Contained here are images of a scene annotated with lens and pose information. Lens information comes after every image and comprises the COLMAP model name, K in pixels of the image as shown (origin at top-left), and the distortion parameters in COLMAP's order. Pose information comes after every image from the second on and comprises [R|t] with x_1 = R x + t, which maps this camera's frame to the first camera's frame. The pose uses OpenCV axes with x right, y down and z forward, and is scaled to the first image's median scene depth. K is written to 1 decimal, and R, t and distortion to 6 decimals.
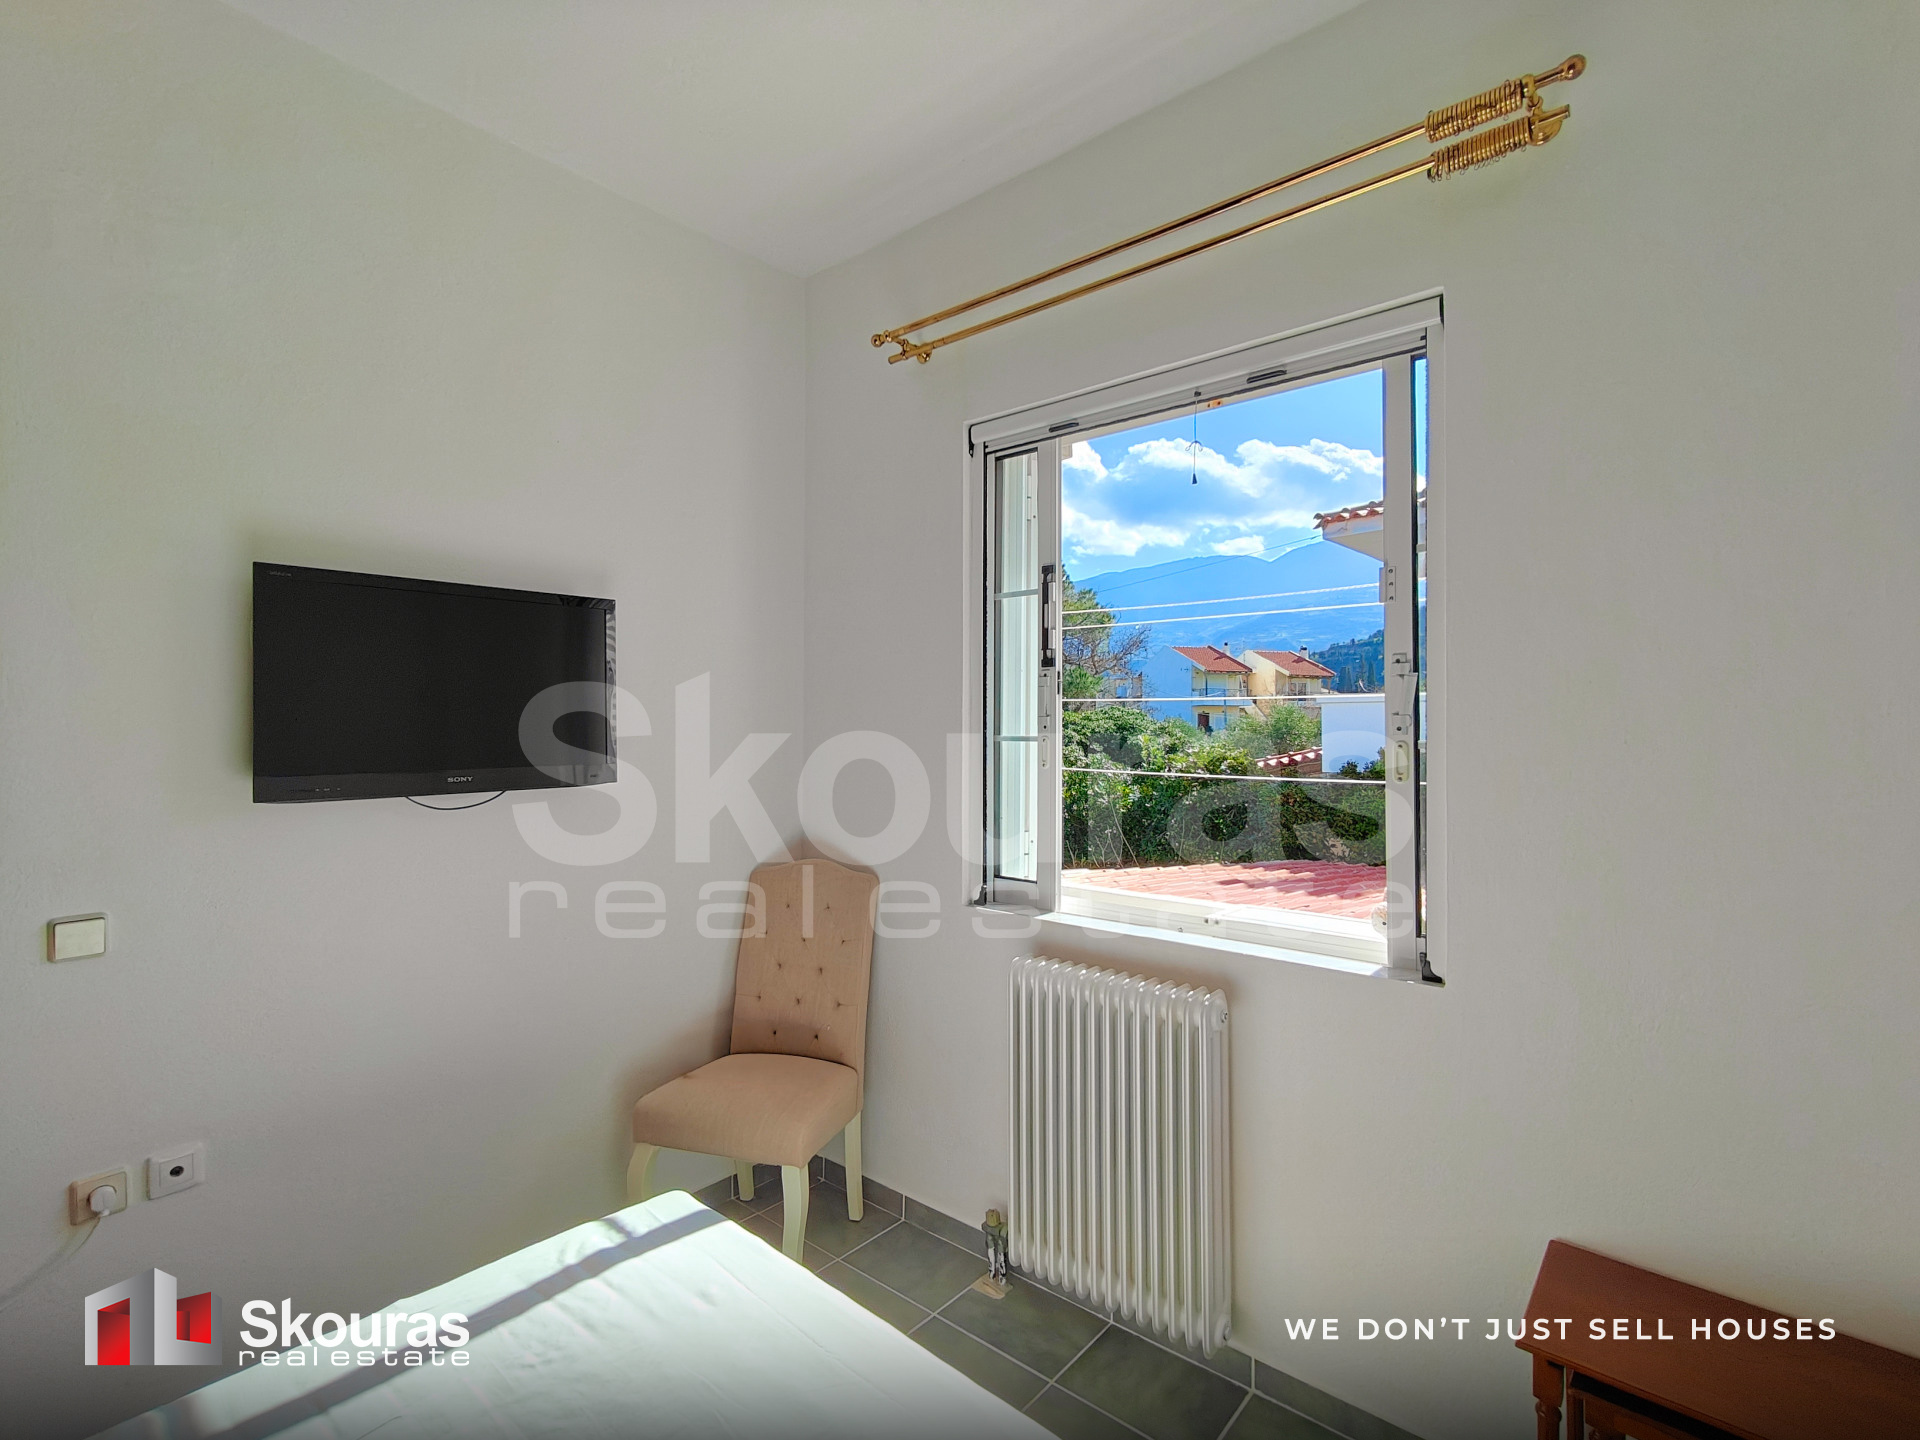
lens RADIAL K [[902.6, 0, 954.9], [0, 902.6, 720.3], [0, 0, 1]] dist [0.002030, 0.000070]
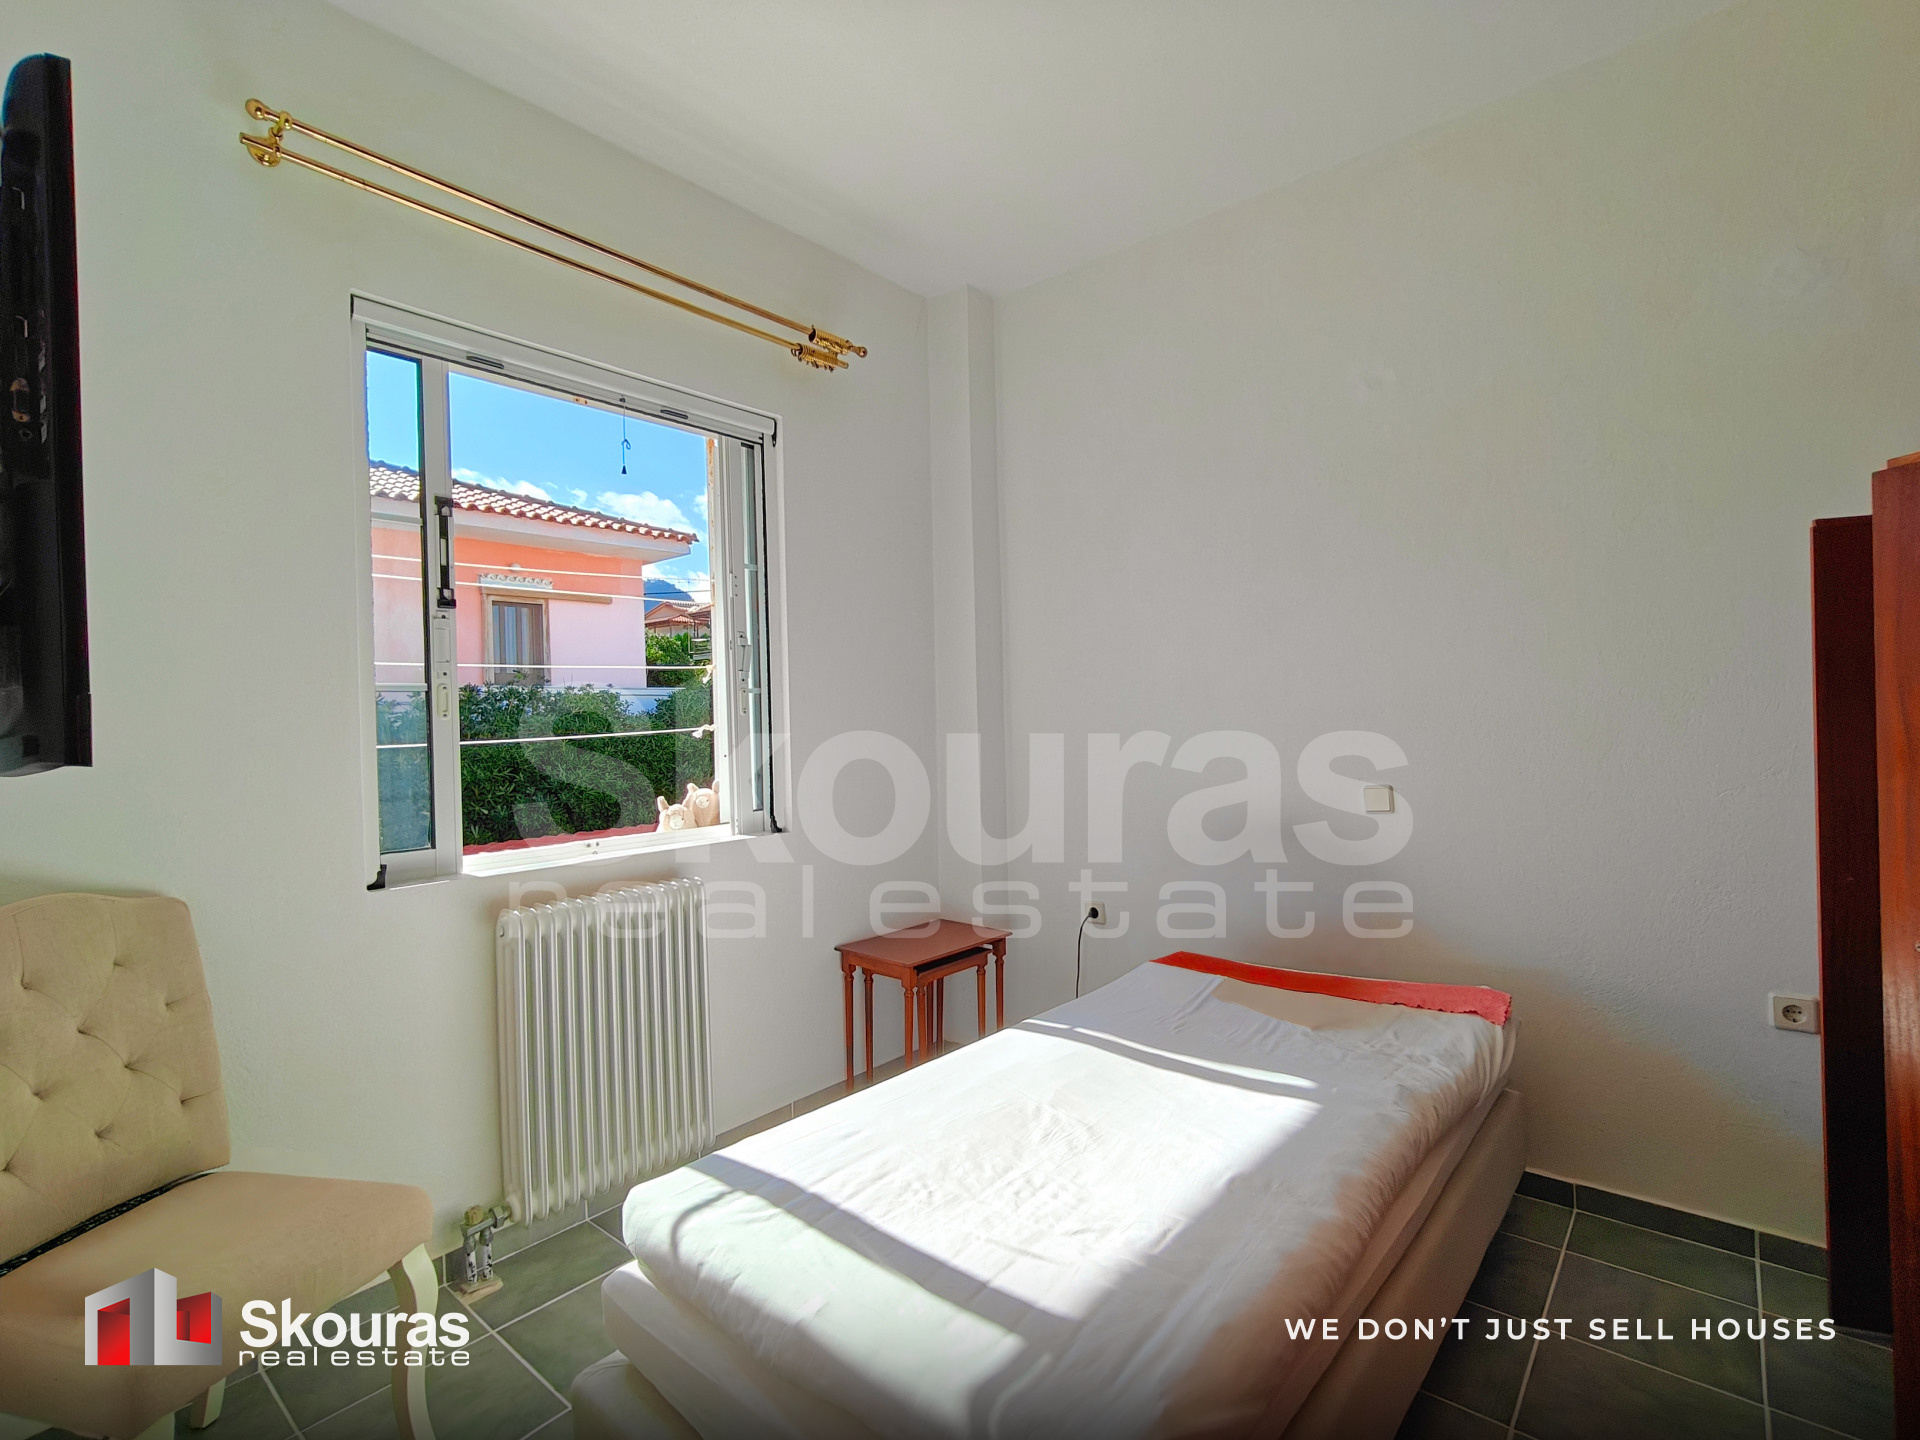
lens RADIAL K [[902.6, 0, 954.9], [0, 902.6, 720.3], [0, 0, 1]] dist [0.002030, 0.000070]
pose [[-0.004365, -0.001460, 0.999989, -0.959655], [0.026329, 0.999652, 0.001575, 0.078604], [-0.999644, 0.026336, -0.004325, 0.581851]]
